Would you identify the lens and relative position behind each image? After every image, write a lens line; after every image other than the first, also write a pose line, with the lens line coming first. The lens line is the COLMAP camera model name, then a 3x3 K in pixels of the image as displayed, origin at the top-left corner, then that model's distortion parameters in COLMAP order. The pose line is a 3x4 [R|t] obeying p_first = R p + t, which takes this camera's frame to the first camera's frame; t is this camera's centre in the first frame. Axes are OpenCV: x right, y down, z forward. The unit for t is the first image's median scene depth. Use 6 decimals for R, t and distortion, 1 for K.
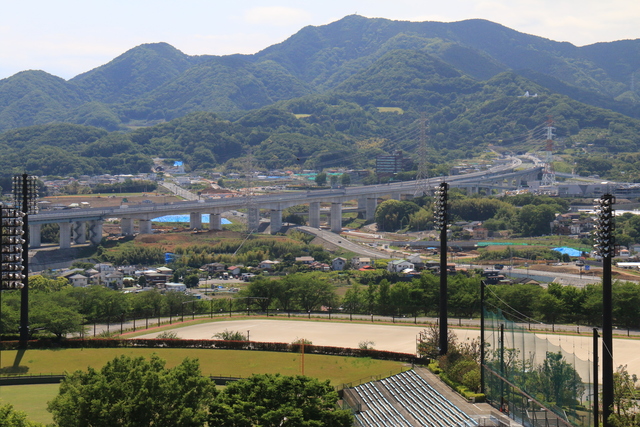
lens RADIAL K [[1472.3, 0, 320.2], [0, 1472.3, 213.8], [0, 0, 1]] dist [0.147575, 0.000000]
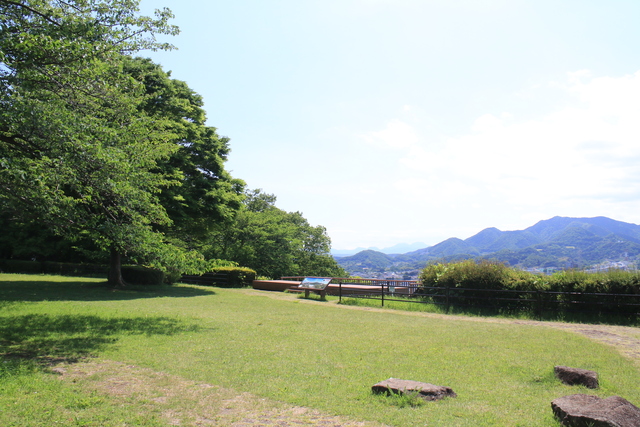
lens RADIAL K [[1041.3, 0, 320.3], [0, 1041.3, 214.3], [0, 0, 1]] dist [-0.049507, 0.000000]
pose [[0.957243, -0.012575, -0.289012, 0.173587], [-0.006366, 0.997897, -0.064503, 0.001425], [0.289215, 0.063585, 0.955150, -1.171520]]
